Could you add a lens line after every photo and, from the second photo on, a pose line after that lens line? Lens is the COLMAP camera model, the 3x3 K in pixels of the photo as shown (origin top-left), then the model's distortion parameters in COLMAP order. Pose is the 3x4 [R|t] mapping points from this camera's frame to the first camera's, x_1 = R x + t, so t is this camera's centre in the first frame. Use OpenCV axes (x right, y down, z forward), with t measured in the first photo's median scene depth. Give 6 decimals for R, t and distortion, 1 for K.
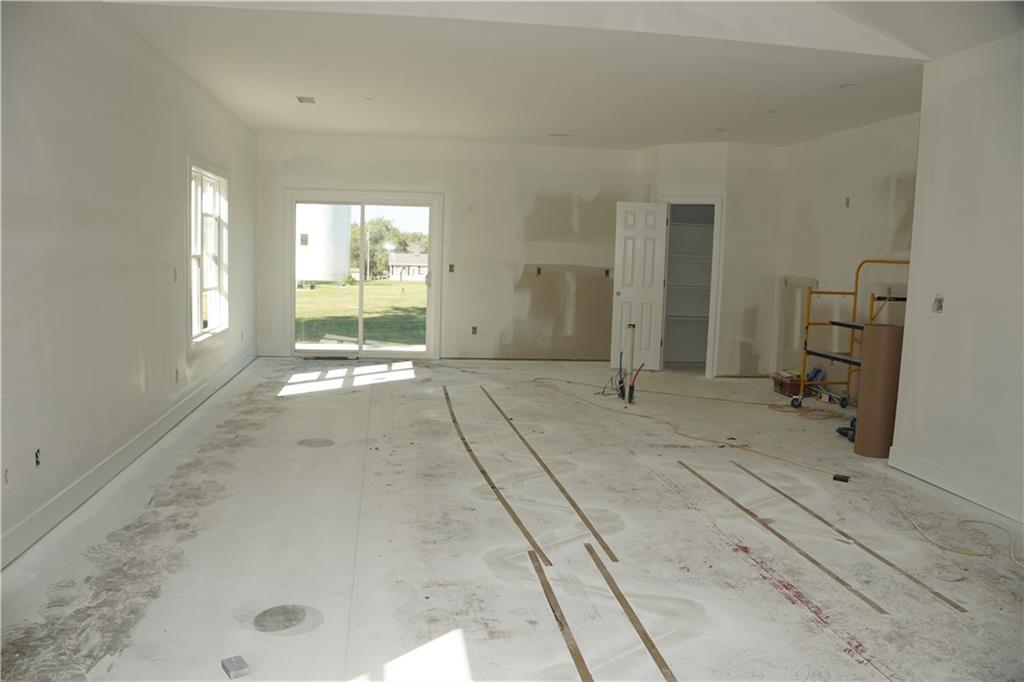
lens RADIAL K [[808.8, 0, 512.0], [0, 808.8, 341.0], [0, 0, 1]] dist [-0.184213, 0.155976]
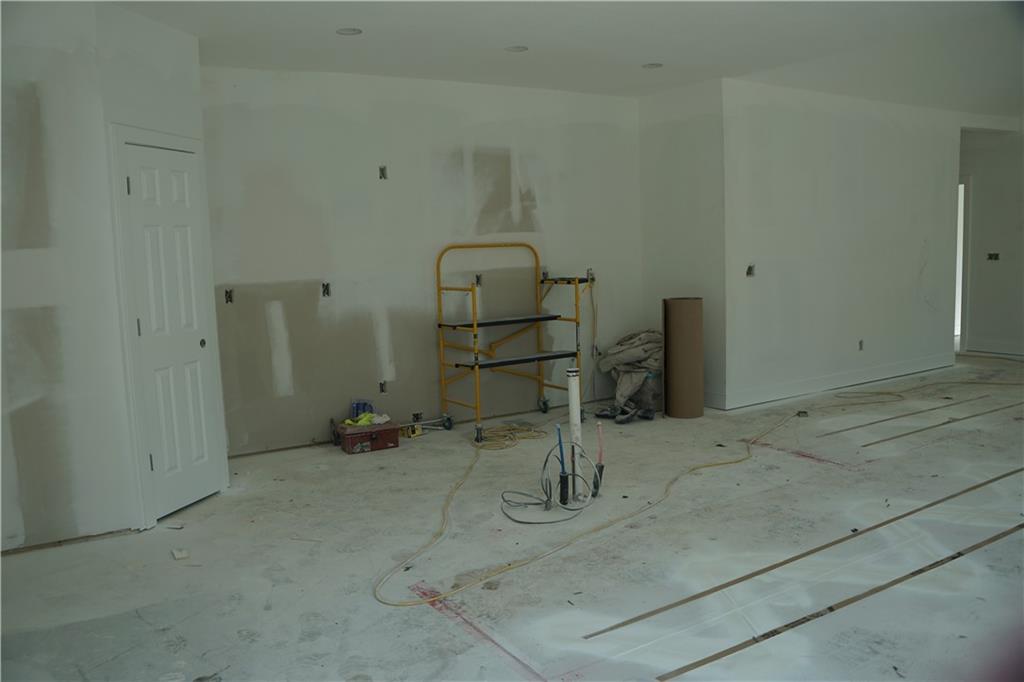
lens RADIAL K [[817.7, 0, 506.8], [0, 817.7, 343.6], [0, 0, 1]] dist [-0.178494, 0.153863]
pose [[-0.390190, -0.124137, 0.912328, -0.330794], [0.123813, 0.974796, 0.185590, -0.139727], [-0.912372, 0.185373, -0.364986, 1.150856]]
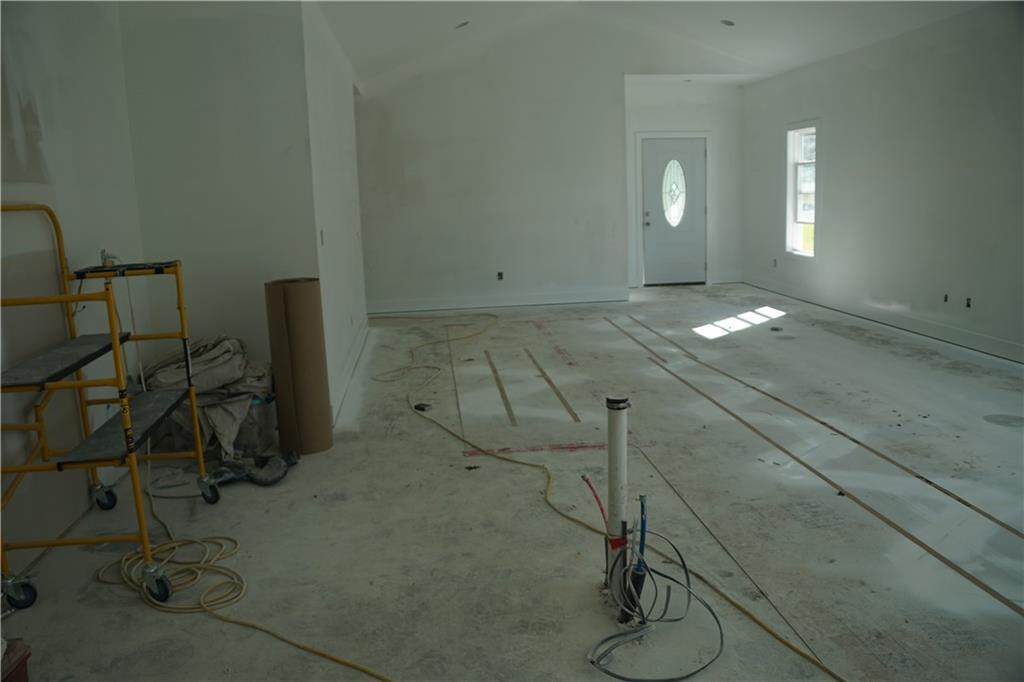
lens RADIAL K [[801.7, 0, 505.1], [0, 801.7, 344.0], [0, 0, 1]] dist [-0.188268, 0.150345]
pose [[-0.998952, -0.000785, 0.045757, 0.164715], [0.012829, 0.954961, 0.296454, -0.128648], [-0.043929, 0.296730, -0.953950, 1.205543]]
